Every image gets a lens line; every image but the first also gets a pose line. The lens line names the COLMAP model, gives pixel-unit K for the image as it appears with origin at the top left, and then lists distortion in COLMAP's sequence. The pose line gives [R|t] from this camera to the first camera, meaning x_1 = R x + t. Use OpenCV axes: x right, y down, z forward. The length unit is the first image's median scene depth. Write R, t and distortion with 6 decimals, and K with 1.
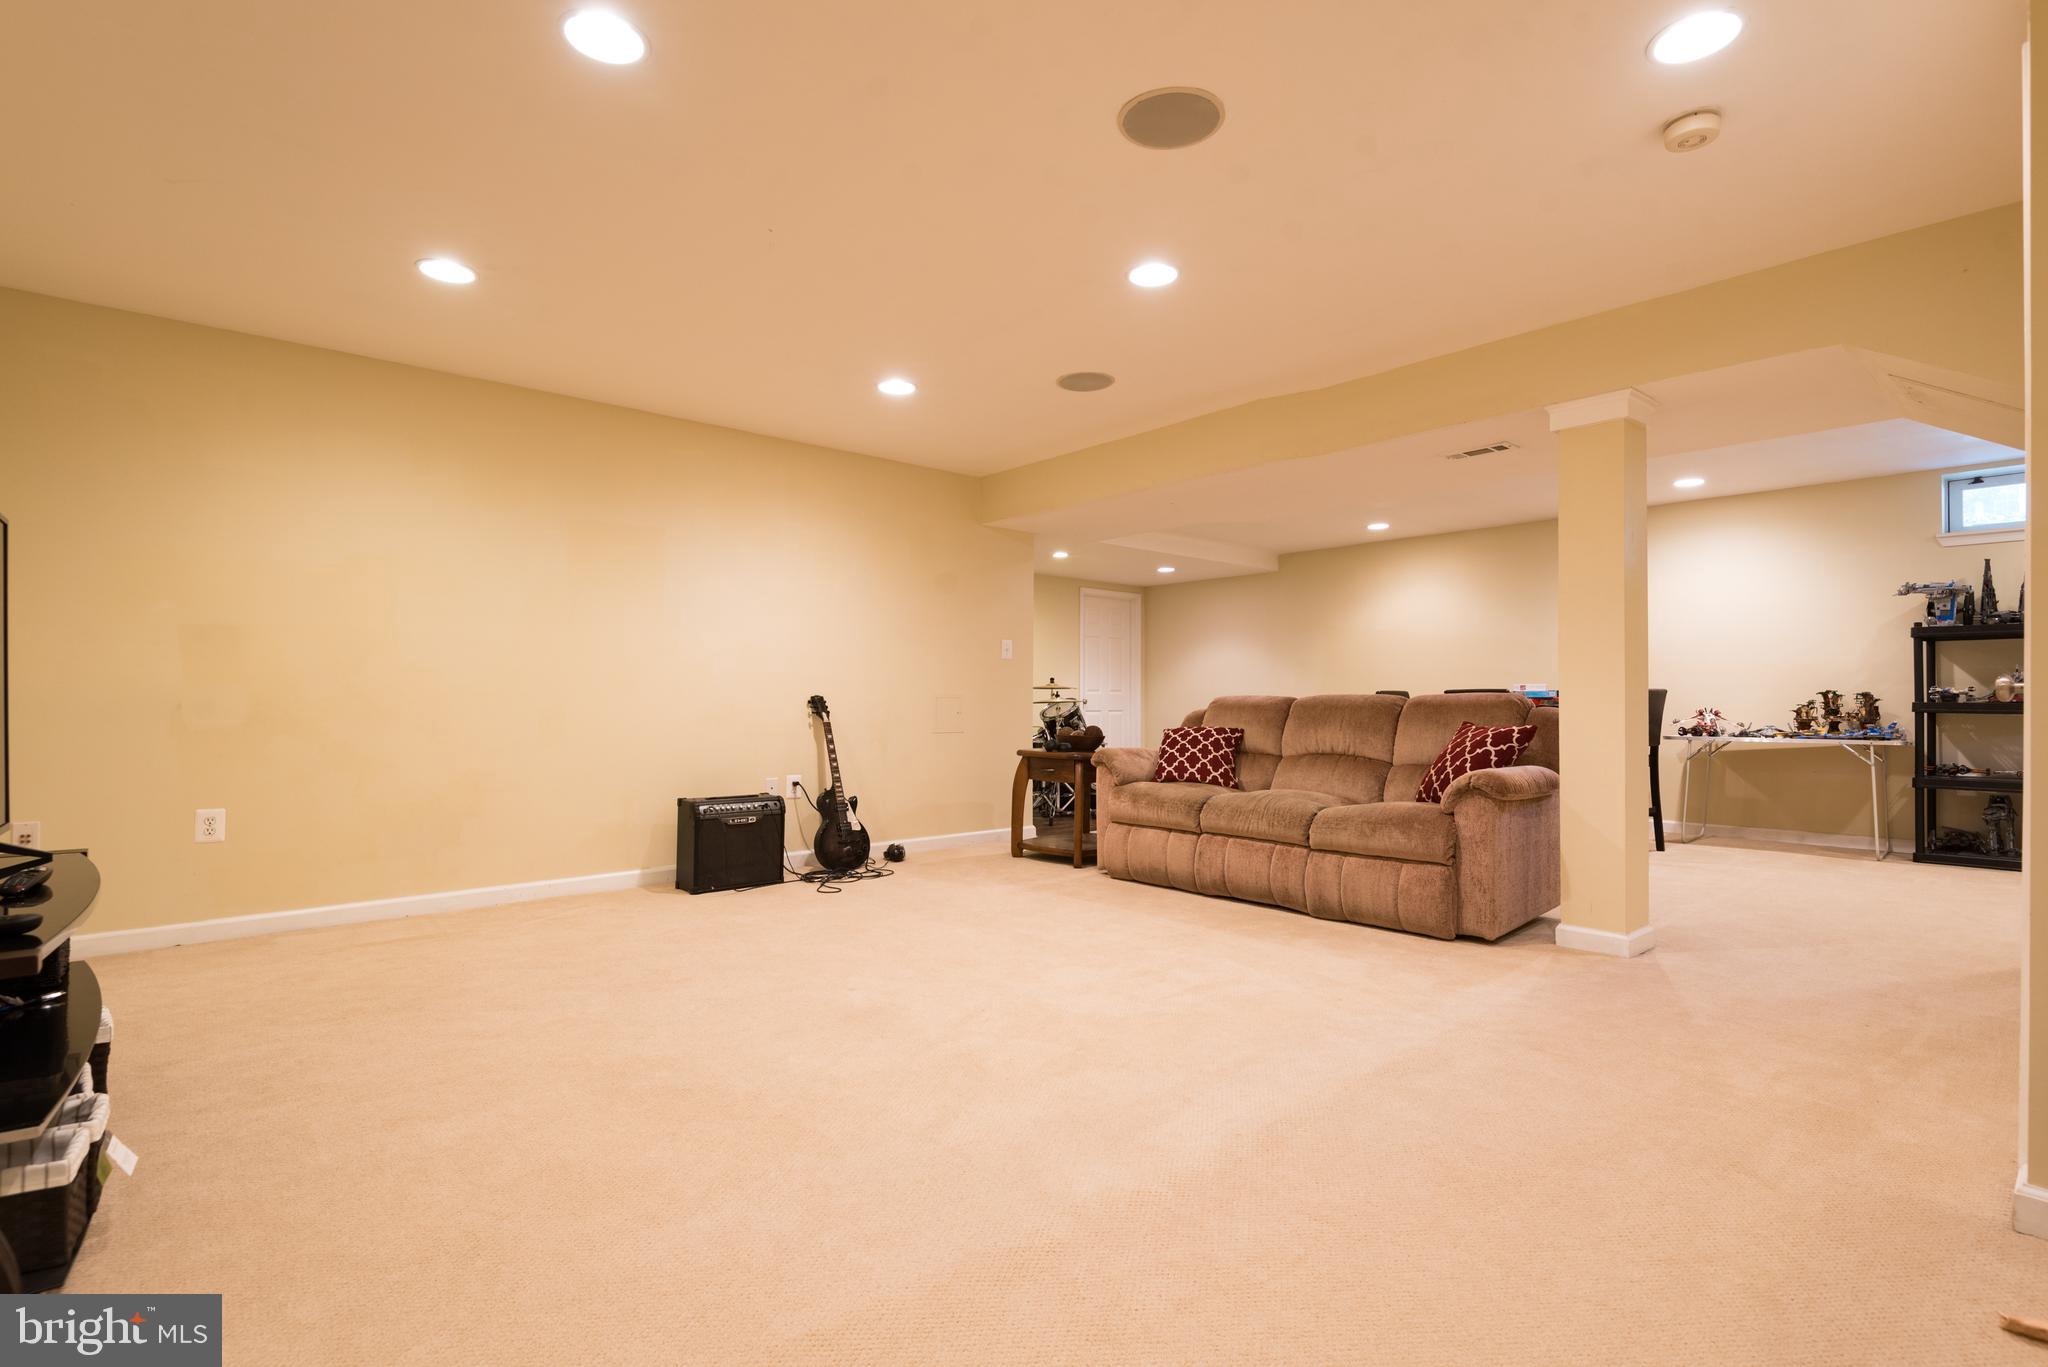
lens RADIAL K [[963.2, 0, 1028.0], [0, 963.2, 697.3], [0, 0, 1]] dist [0.003880, -0.000030]
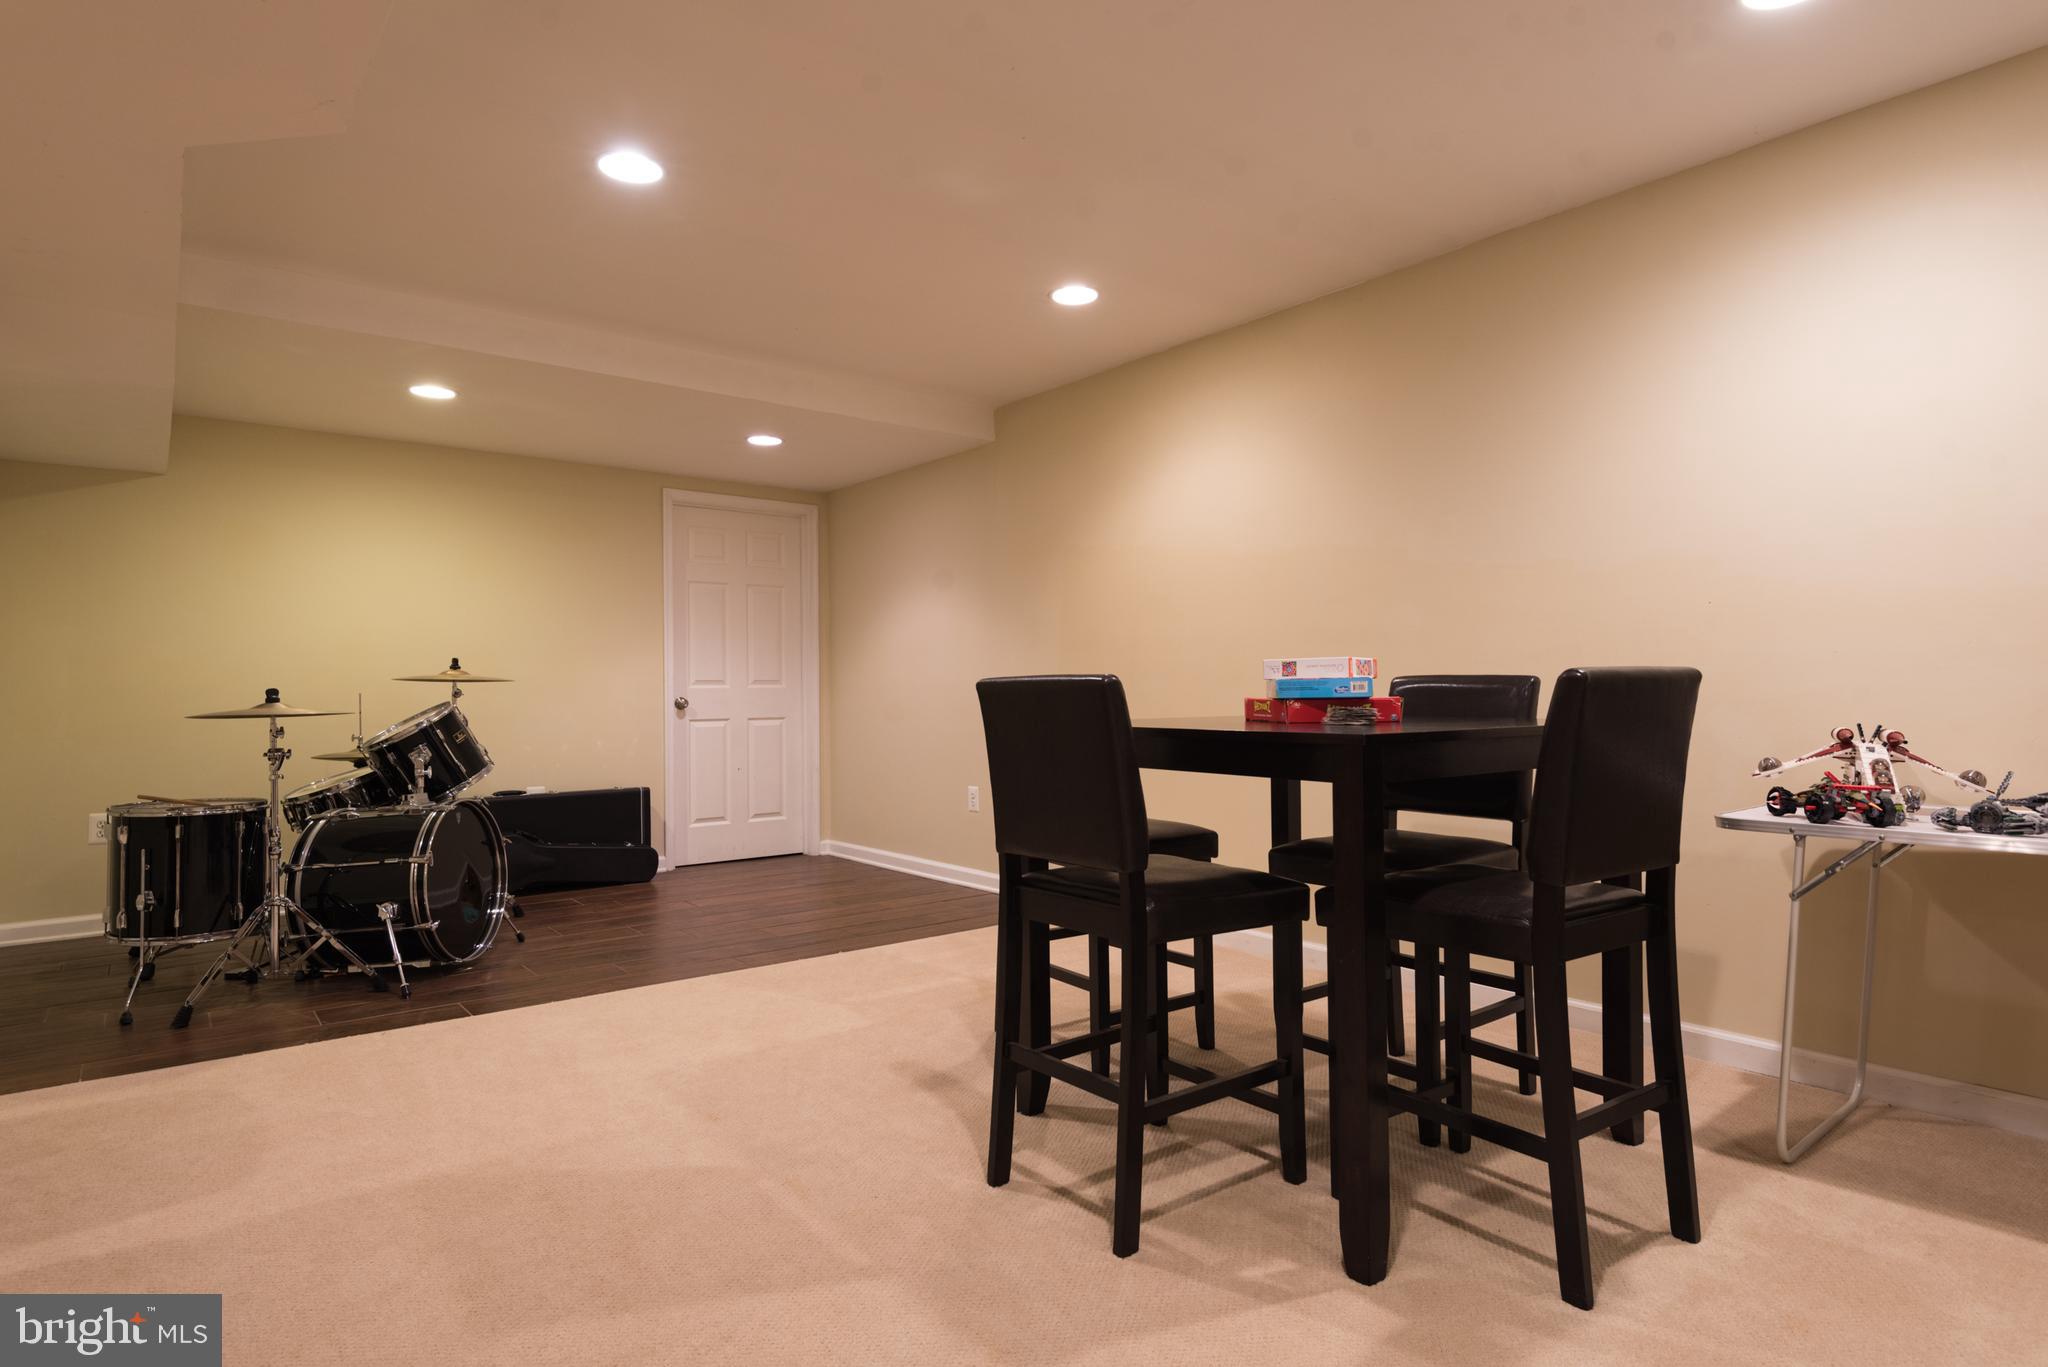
lens RADIAL K [[1104.7, 0, 1024.4], [0, 1104.7, 685.1], [0, 0, 1]] dist [0.005655, 0.000870]
pose [[0.997989, -0.011446, -0.062338, 0.452027], [0.011614, 0.999930, 0.002335, -0.006476], [0.062307, -0.003054, 0.998052, 0.619312]]
